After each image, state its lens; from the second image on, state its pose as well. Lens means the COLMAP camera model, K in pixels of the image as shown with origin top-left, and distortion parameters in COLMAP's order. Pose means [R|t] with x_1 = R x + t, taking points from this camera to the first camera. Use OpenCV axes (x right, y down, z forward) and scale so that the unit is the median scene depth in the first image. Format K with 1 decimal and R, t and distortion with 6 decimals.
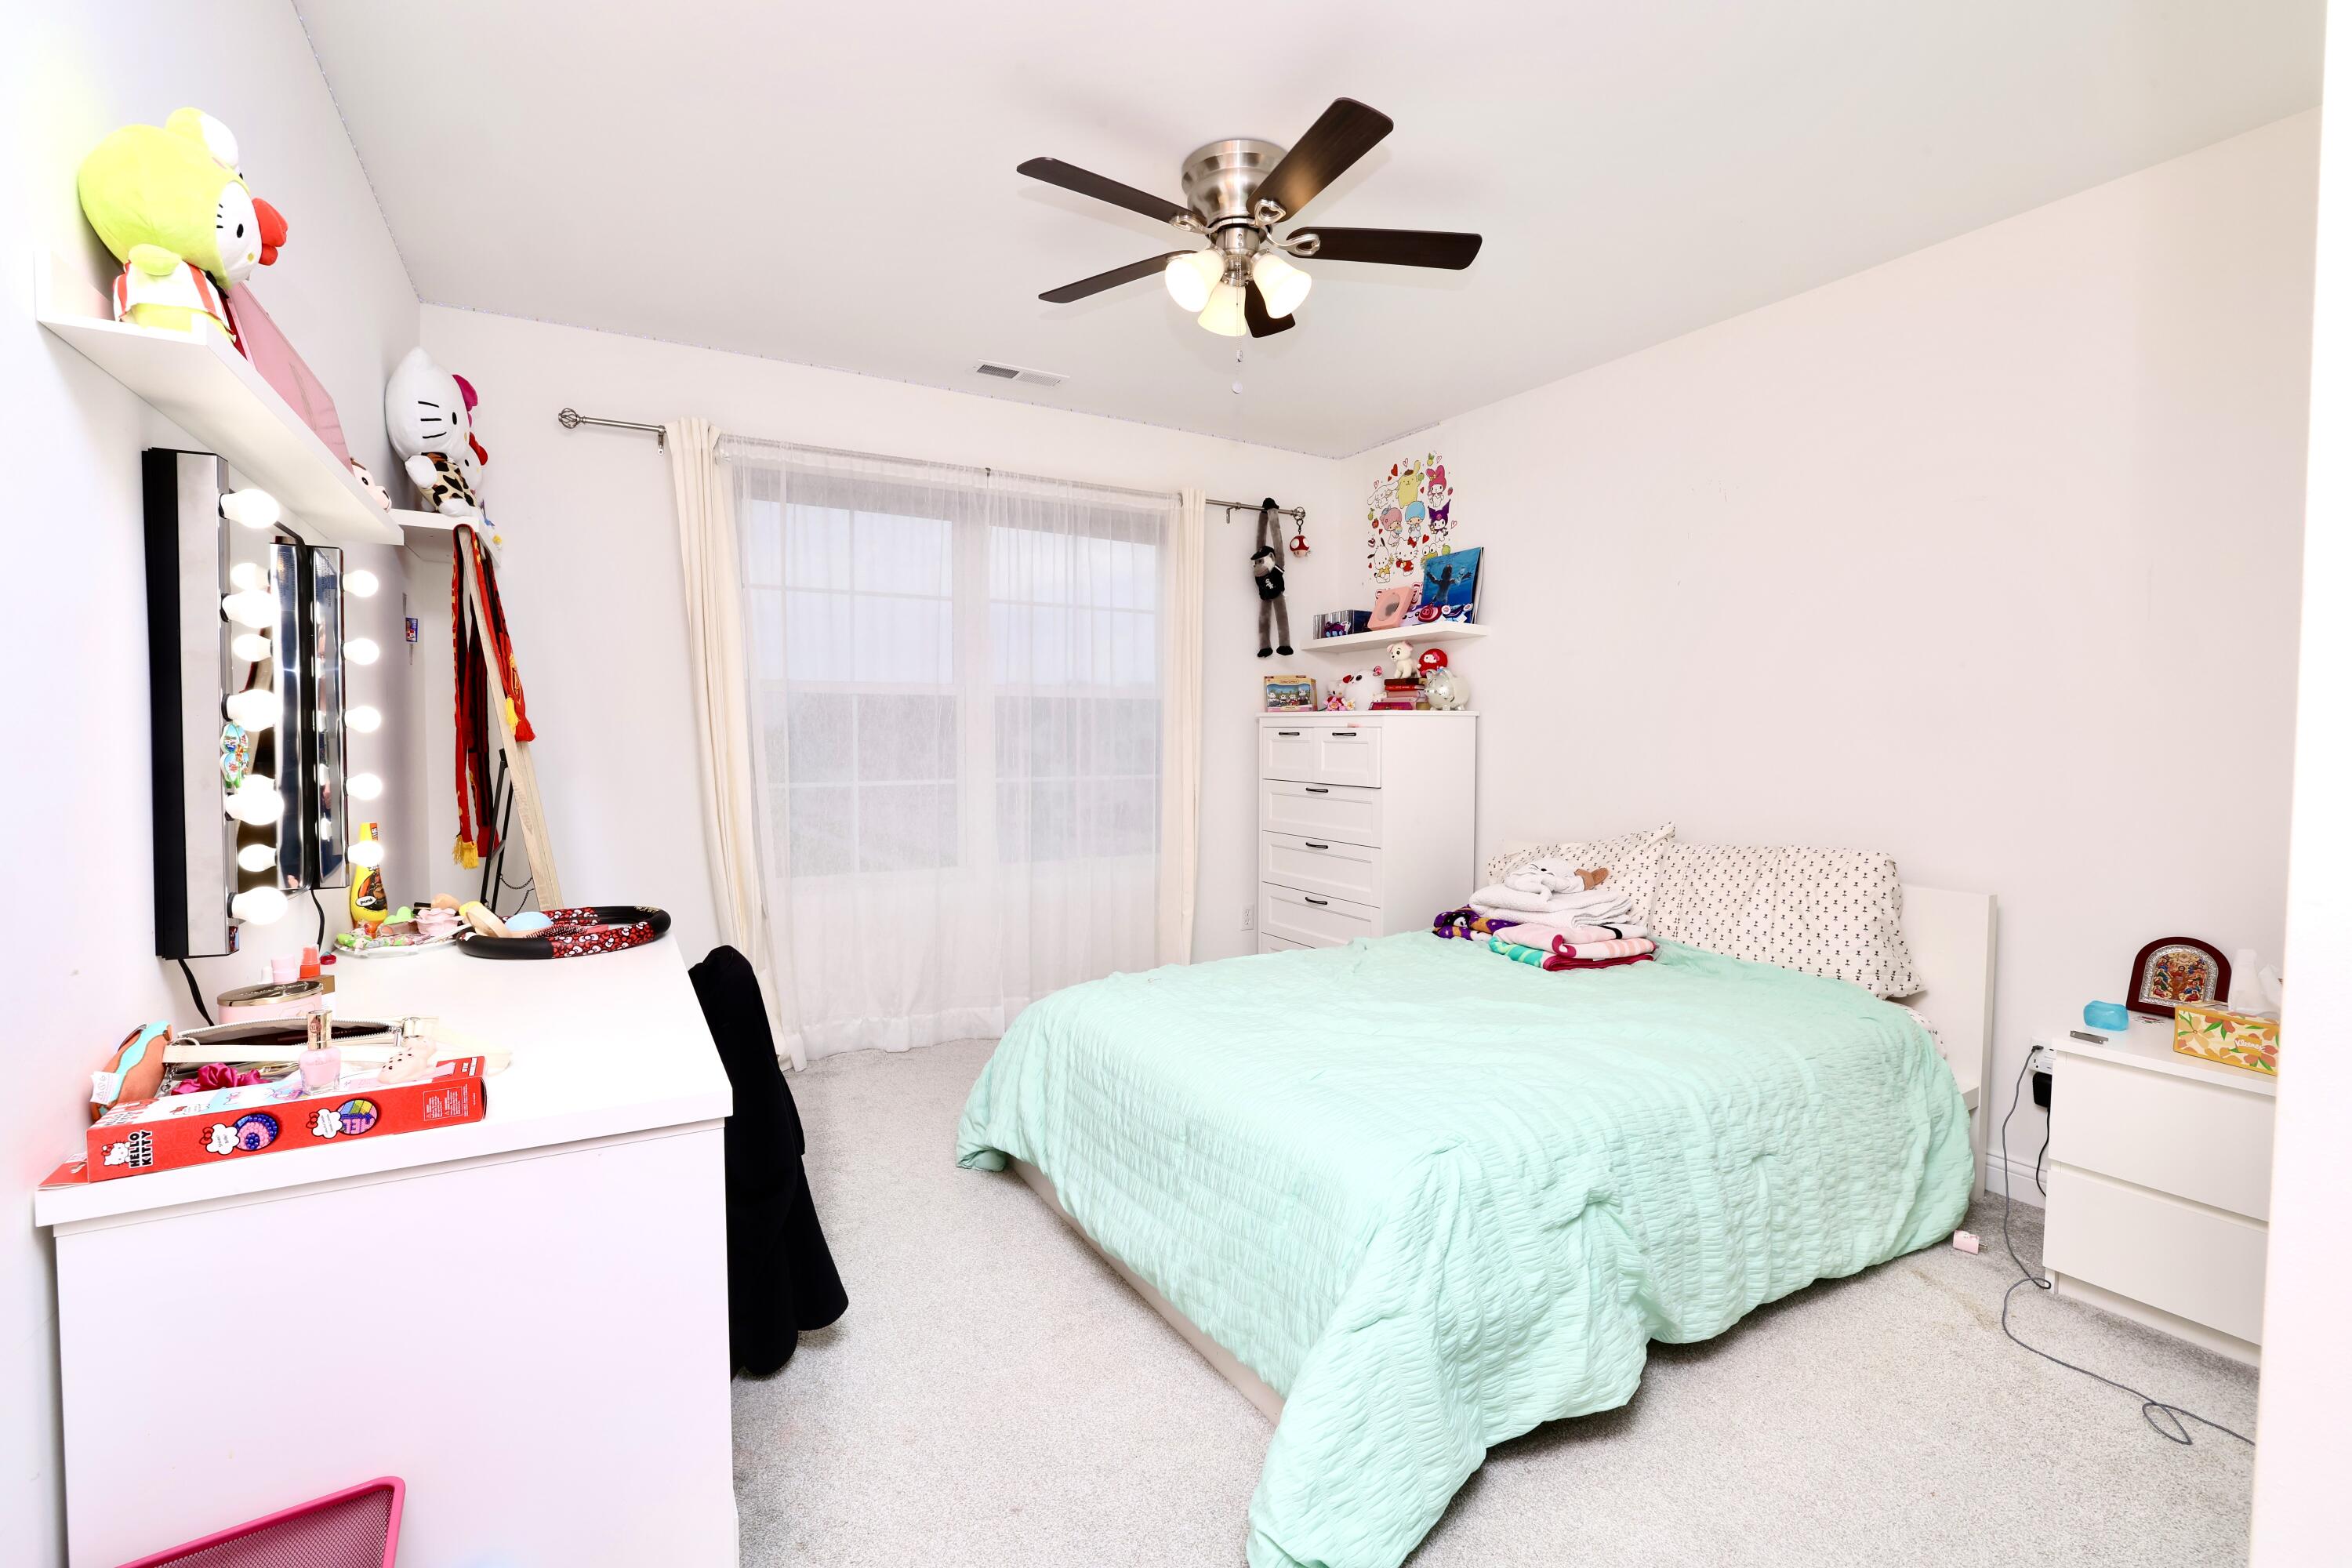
lens RADIAL K [[1005.4, 0, 1167.1], [0, 1005.4, 780.0], [0, 0, 1]] dist [-0.021754, 0.007546]
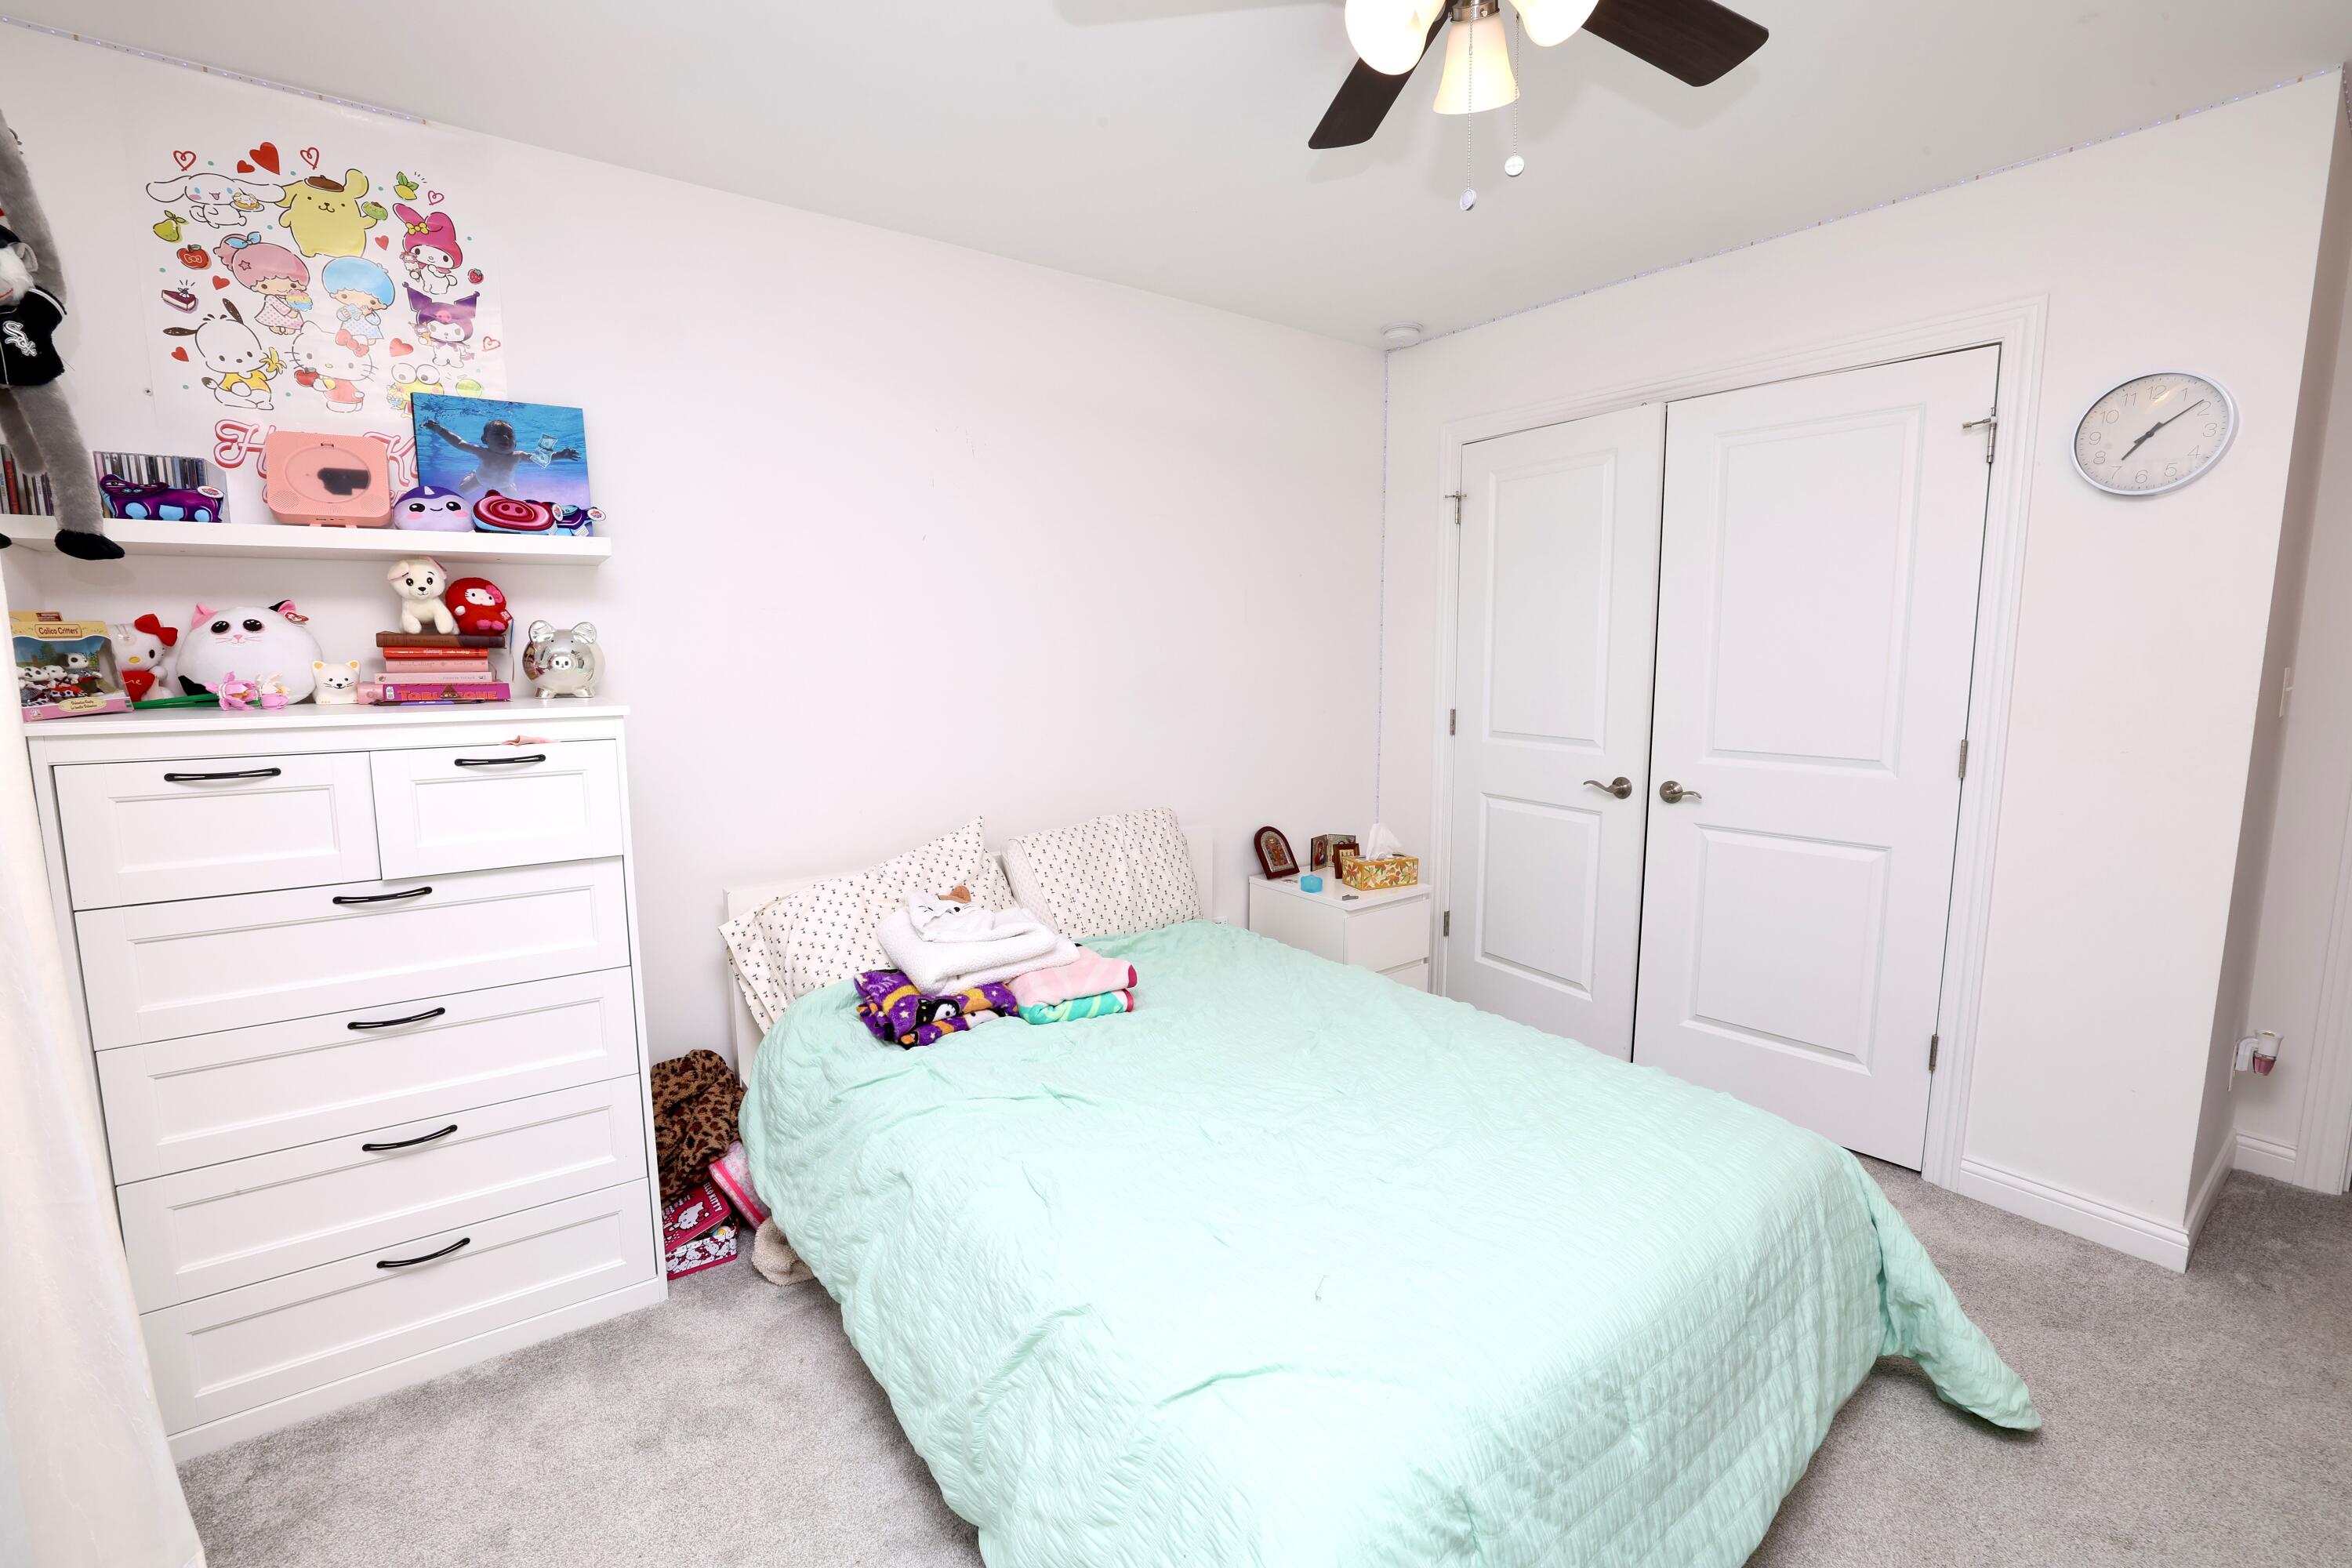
lens RADIAL K [[1005.4, 0, 1178.9], [0, 1005.4, 775.3], [0, 0, 1]] dist [-0.021754, 0.007546]
pose [[-0.101787, -0.128122, 0.986521, -0.289027], [0.052120, 0.989623, 0.133902, -0.077833], [-0.993440, 0.065047, -0.094053, 0.677211]]
